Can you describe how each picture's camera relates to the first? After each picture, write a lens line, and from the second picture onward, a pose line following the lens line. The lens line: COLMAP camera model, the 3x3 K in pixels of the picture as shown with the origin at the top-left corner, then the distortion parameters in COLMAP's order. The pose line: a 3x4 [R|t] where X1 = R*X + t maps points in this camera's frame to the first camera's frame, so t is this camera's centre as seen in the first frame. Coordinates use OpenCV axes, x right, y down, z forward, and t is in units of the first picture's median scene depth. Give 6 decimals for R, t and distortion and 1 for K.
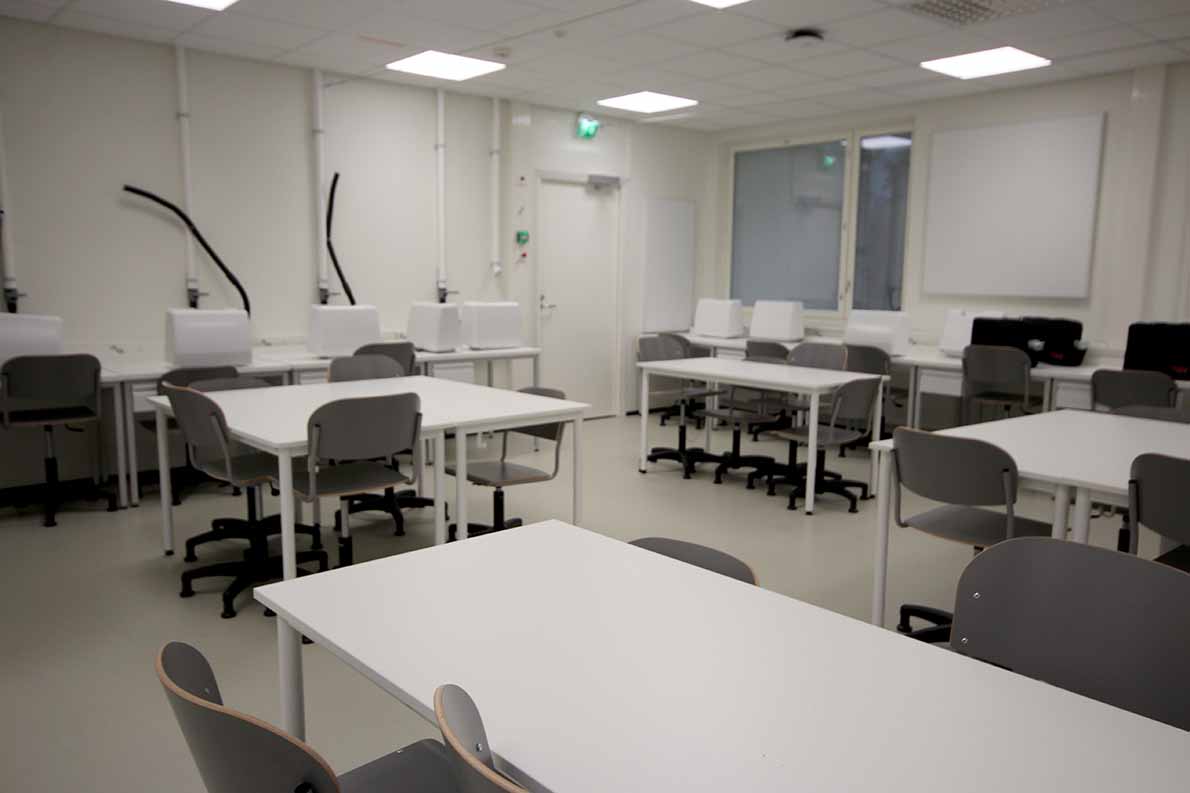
lens RADIAL K [[926.5, 0, 595.0], [0, 926.5, 397.1], [0, 0, 1]] dist [-0.006894, -0.001750]
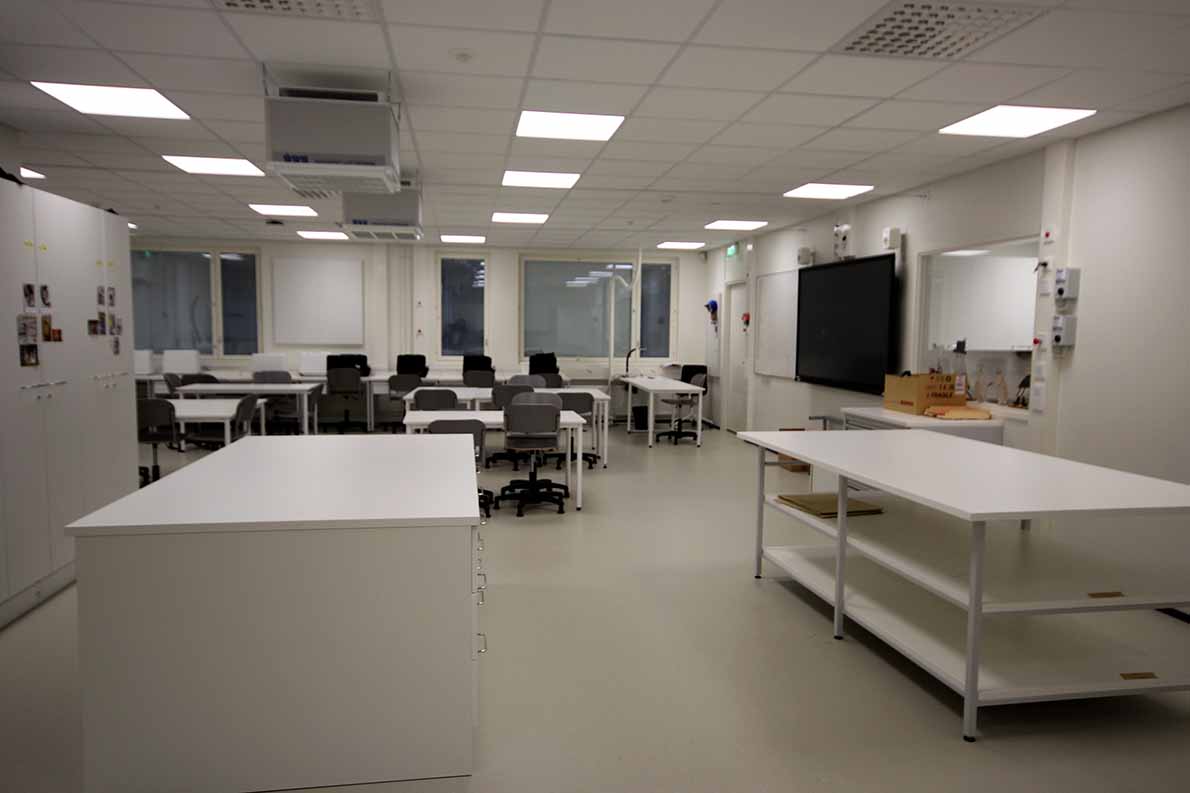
lens RADIAL K [[774.2, 0, 594.0], [0, 774.2, 396.6], [0, 0, 1]] dist [0.000099, 0.000020]
pose [[0.526085, -0.079530, 0.846705, -0.569859], [0.109167, 0.993696, 0.025508, 0.020479], [-0.843396, 0.079012, 0.531451, -0.314712]]
